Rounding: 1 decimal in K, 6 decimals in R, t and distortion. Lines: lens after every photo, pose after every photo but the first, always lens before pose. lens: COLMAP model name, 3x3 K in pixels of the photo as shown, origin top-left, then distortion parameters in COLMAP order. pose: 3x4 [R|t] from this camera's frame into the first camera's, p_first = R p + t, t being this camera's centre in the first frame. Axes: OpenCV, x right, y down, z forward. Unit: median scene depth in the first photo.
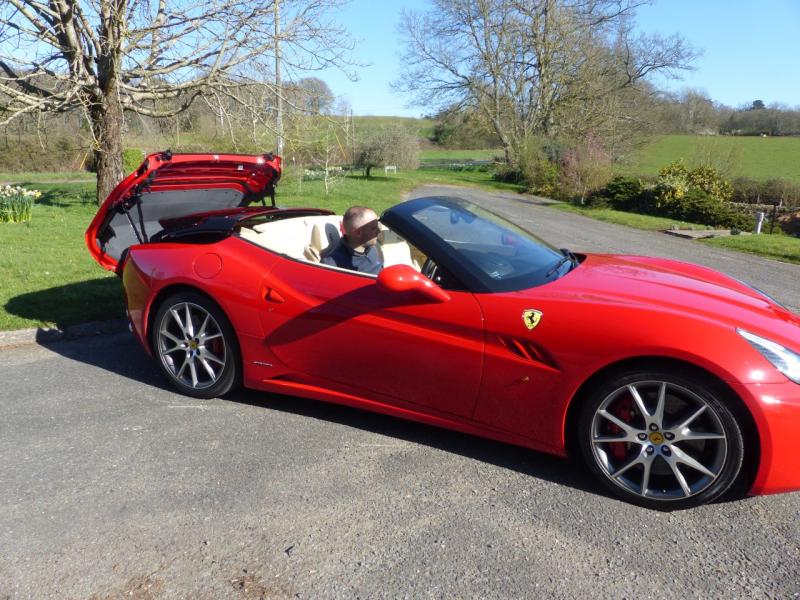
lens RADIAL K [[597.4, 0, 399.4], [0, 597.4, 306.0], [0, 0, 1]] dist [-0.038676, 0.033753]
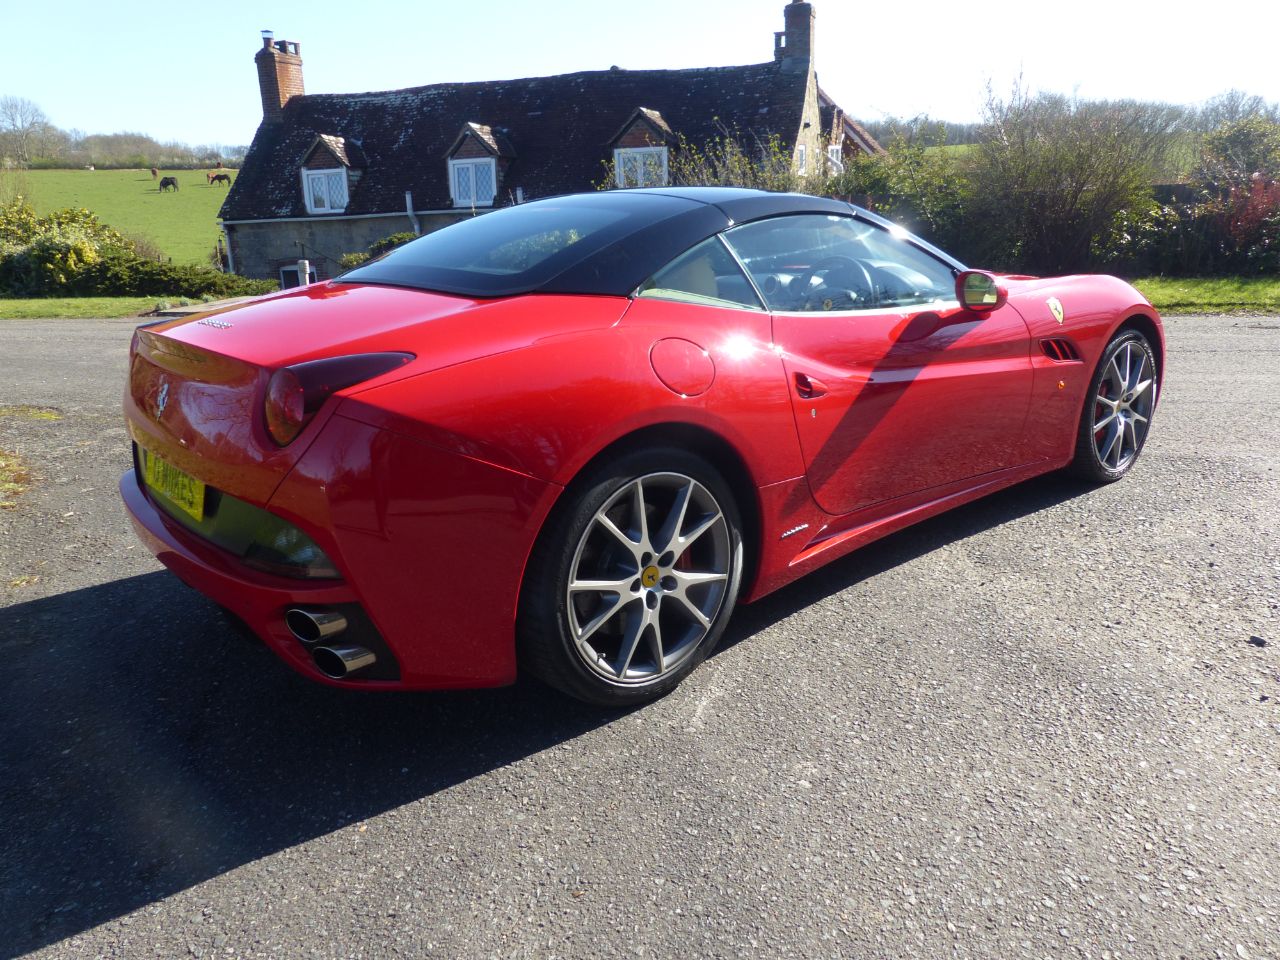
lens RADIAL K [[950.9, 0, 665.9], [0, 950.9, 482.1], [0, 0, 1]] dist [-0.052523, 0.034512]
pose [[0.383880, -0.295639, 0.874776, -0.866005], [0.256202, 0.944266, 0.206694, -0.122967], [-0.887128, 0.144774, 0.438228, 0.676364]]
